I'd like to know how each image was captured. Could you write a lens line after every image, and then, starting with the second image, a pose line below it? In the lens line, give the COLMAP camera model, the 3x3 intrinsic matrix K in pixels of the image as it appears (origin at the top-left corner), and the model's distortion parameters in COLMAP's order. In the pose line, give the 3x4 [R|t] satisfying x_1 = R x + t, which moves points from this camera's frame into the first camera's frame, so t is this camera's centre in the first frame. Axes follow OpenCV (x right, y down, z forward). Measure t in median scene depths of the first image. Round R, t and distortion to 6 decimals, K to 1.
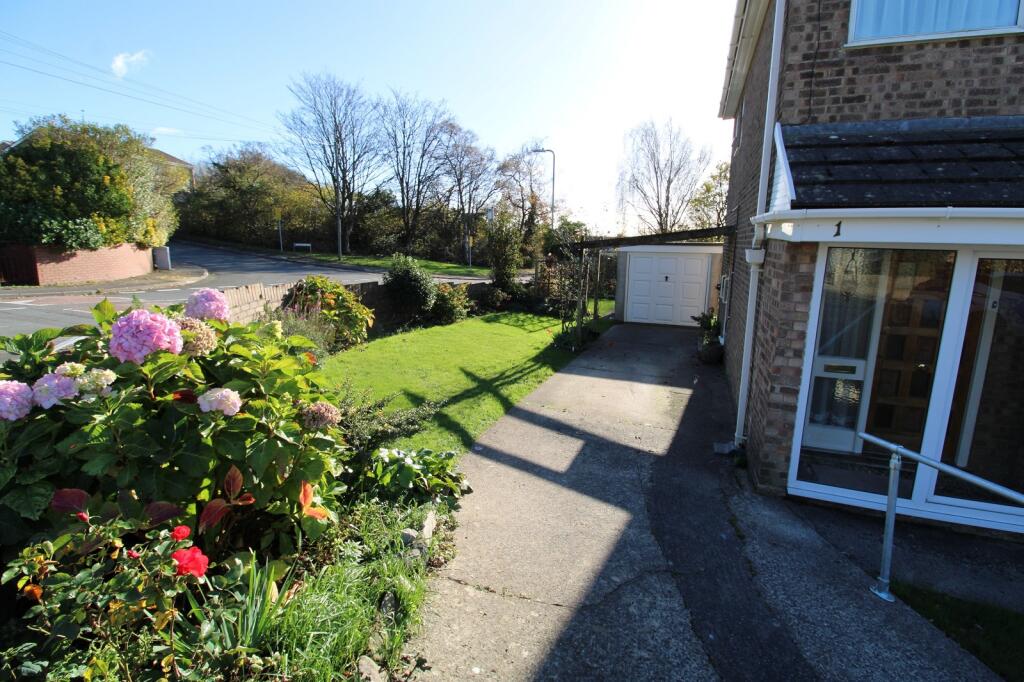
lens RADIAL K [[469.0, 0, 516.9], [0, 469.0, 326.4], [0, 0, 1]] dist [-0.001424, -0.012192]
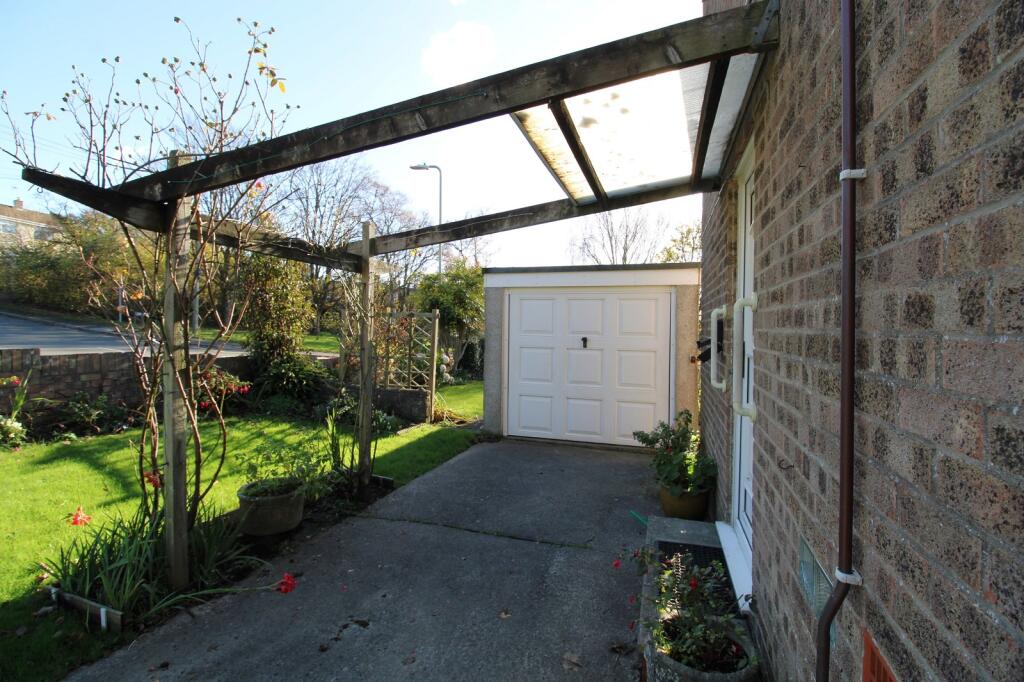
lens RADIAL K [[469.0, 0, 516.9], [0, 469.0, 326.4], [0, 0, 1]] dist [-0.001424, -0.012192]
pose [[0.998435, -0.000152, 0.055923, 0.267767], [0.010101, 0.984039, -0.177665, -0.041903], [-0.055003, 0.177952, 0.982501, 0.643775]]
